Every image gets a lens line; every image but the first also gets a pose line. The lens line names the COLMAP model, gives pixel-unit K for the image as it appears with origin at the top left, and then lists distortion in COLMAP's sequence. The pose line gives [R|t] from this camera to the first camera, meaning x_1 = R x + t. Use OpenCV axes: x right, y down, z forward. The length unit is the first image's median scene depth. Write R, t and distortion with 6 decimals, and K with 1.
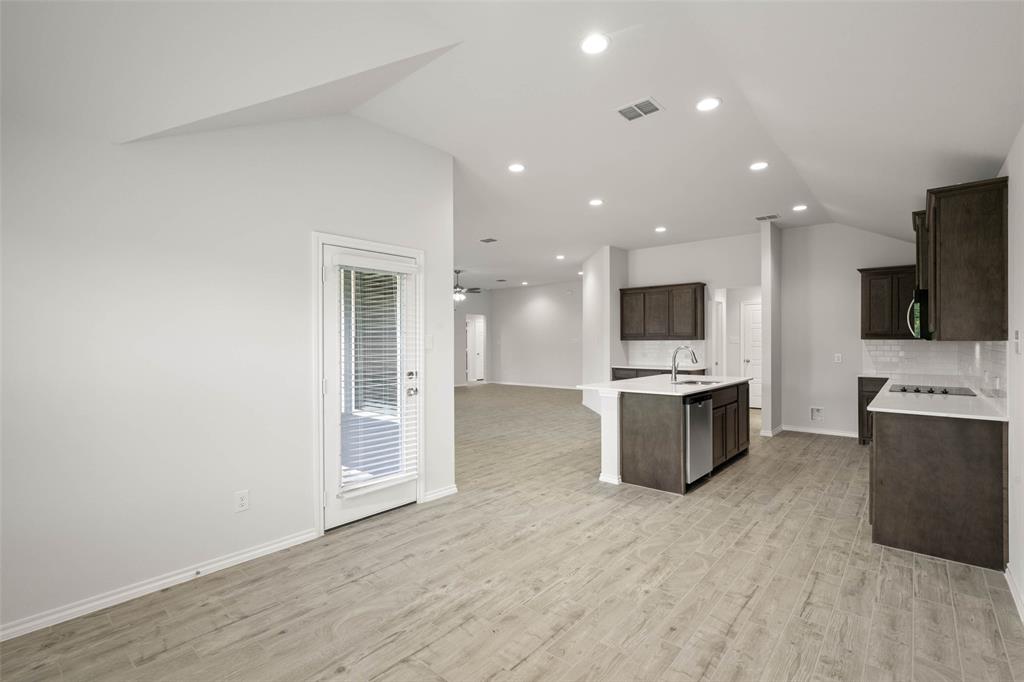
lens RADIAL K [[469.1, 0, 513.7], [0, 469.1, 339.7], [0, 0, 1]] dist [0.001756, -0.000396]
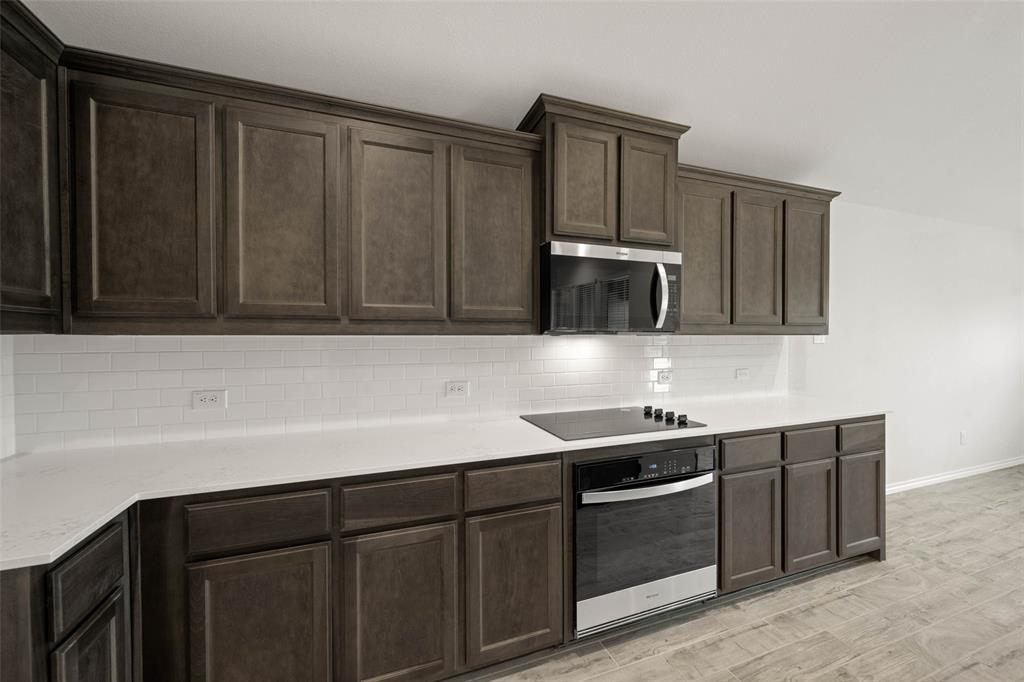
lens RADIAL K [[400.5, 0, 511.7], [0, 400.5, 345.3], [0, 0, 1]] dist [-0.000242, 0.000027]
pose [[-0.873560, 0.005362, 0.486687, 0.462770], [0.009968, 0.999927, 0.006876, 0.005472], [-0.486614, 0.010858, -0.873550, 0.917836]]
